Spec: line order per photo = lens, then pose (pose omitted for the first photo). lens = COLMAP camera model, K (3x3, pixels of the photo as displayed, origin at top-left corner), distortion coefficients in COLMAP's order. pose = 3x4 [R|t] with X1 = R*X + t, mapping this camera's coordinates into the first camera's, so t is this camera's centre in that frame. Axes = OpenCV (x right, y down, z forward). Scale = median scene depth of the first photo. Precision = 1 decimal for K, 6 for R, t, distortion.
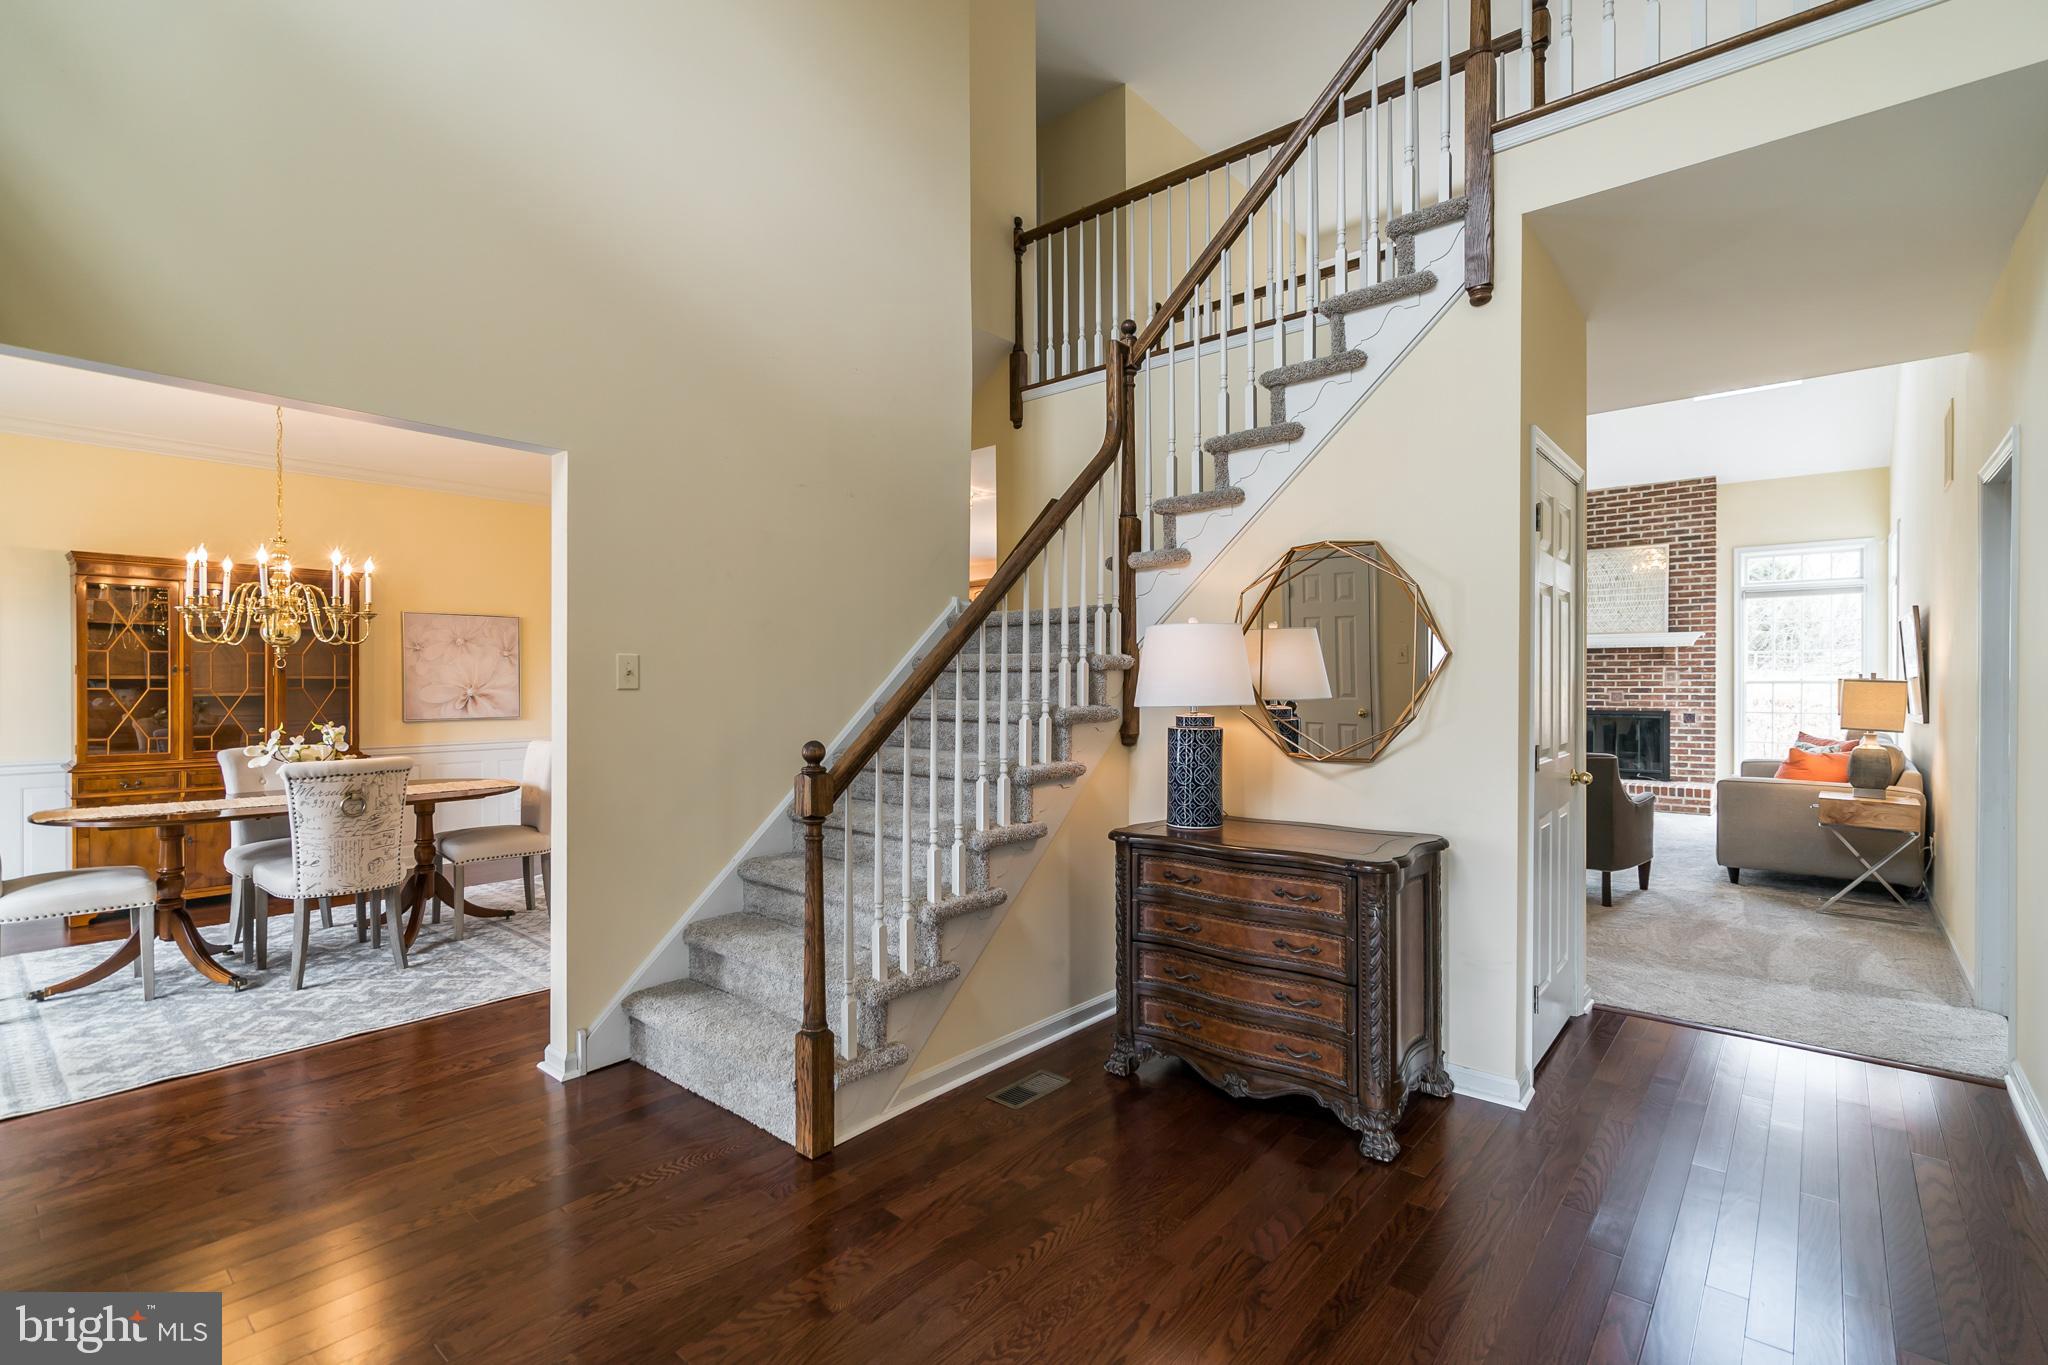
lens RADIAL K [[945.1, 0, 1020.9], [0, 945.1, 690.8], [0, 0, 1]] dist [-0.004863, 0.001506]
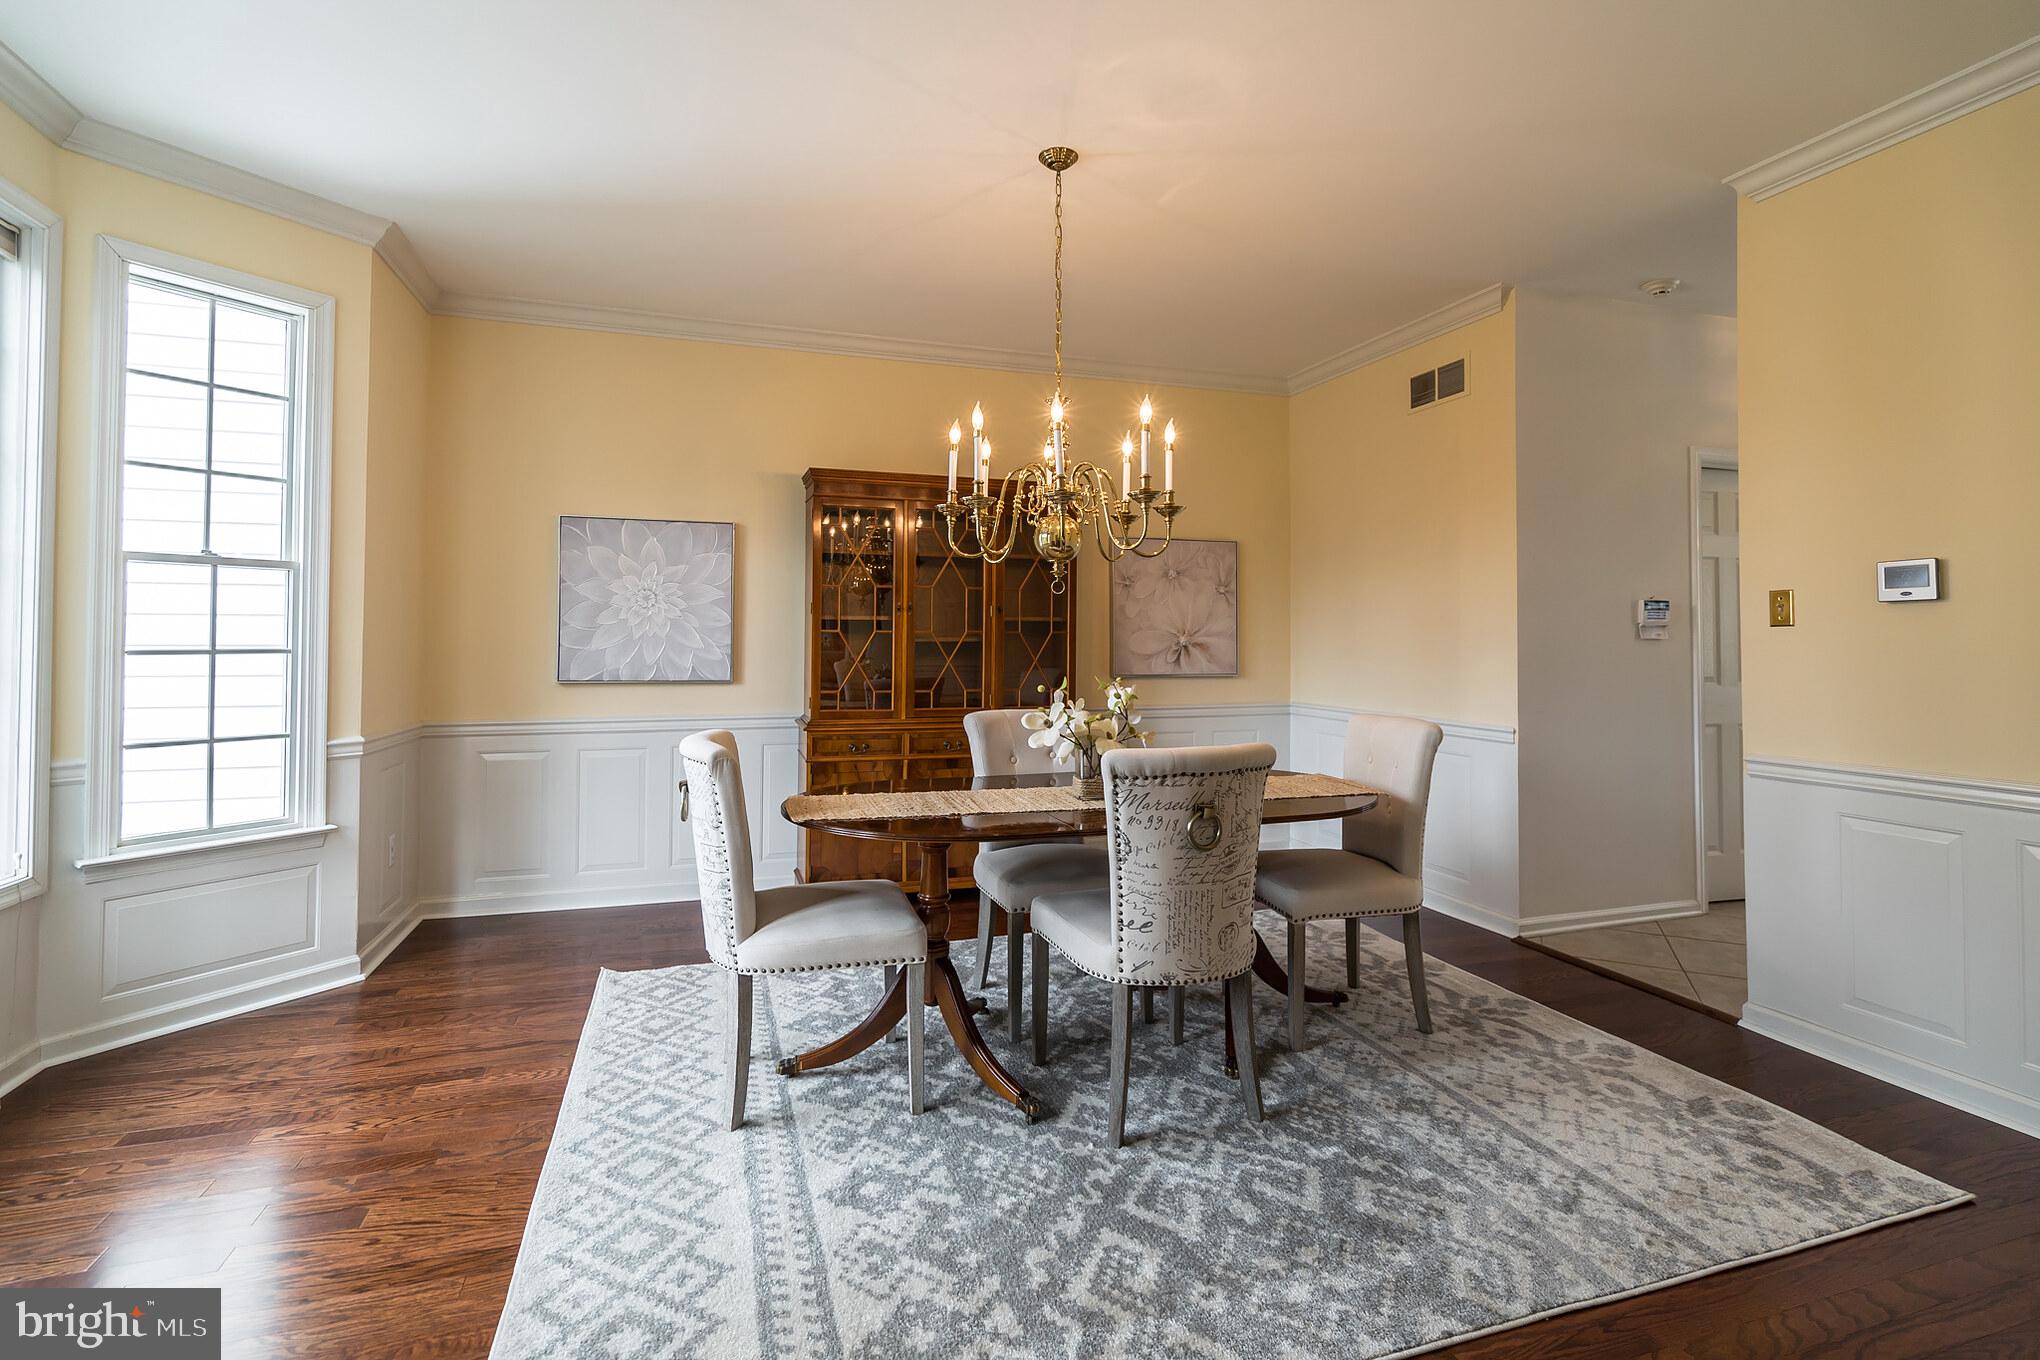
lens RADIAL K [[927.1, 0, 1004.0], [0, 927.1, 626.6], [0, 0, 1]] dist [0.002410, 0.000116]
pose [[0.857323, -0.004355, -0.514760, -0.517103], [-0.009083, 0.999681, -0.023585, 0.014812], [0.514698, 0.024895, 0.857010, 0.455880]]
